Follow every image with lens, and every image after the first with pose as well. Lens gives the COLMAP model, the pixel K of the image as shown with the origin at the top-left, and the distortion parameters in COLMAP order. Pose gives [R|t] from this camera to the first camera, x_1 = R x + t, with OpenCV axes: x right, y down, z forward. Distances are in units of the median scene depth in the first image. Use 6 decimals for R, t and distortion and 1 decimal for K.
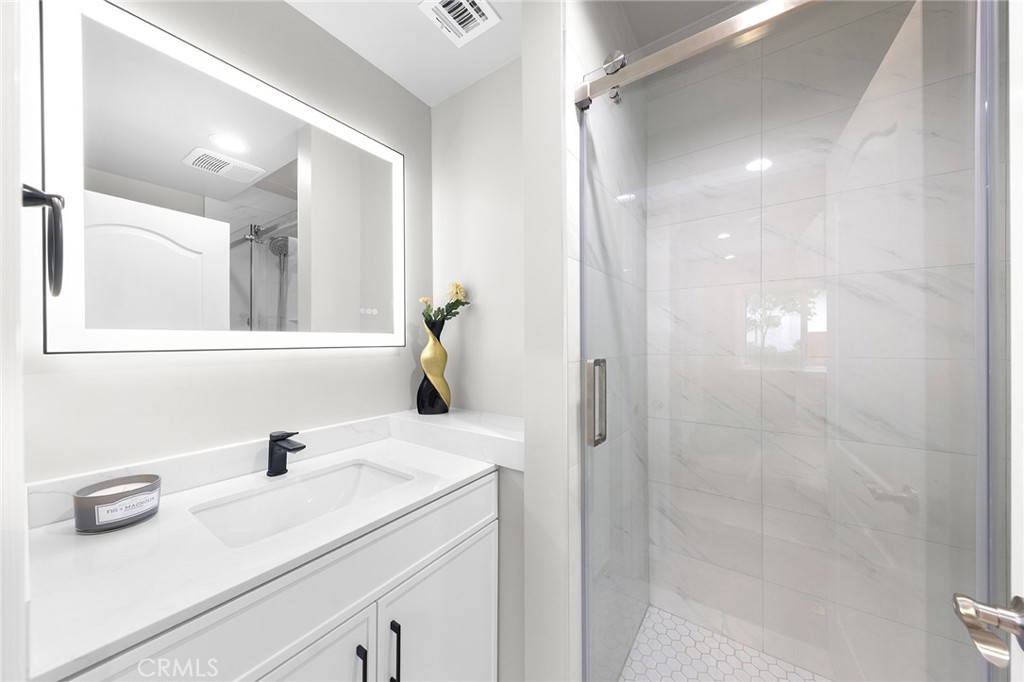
lens RADIAL K [[355.9, 0, 512.8], [0, 355.9, 338.3], [0, 0, 1]] dist [0.001735, 0.000099]
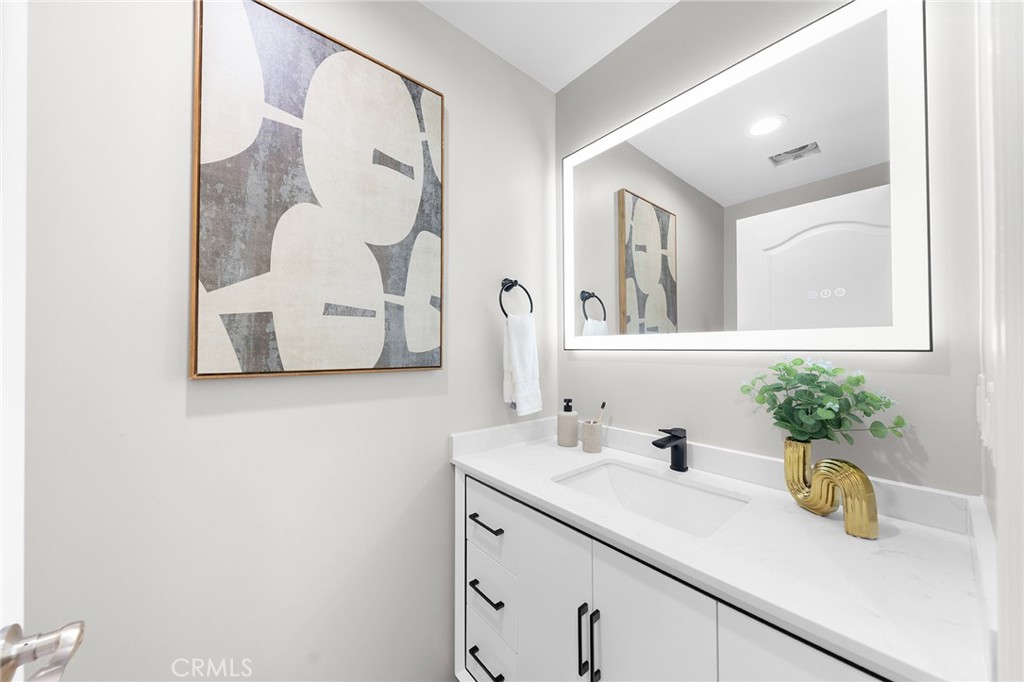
lens RADIAL K [[355.9, 0, 512.8], [0, 355.9, 338.3], [0, 0, 1]] dist [0.001735, 0.000099]
pose [[-0.248779, -0.015292, -0.968440, 0.410598], [0.021383, 0.999545, -0.021277, 0.007926], [0.968324, -0.026001, -0.248339, 0.698451]]
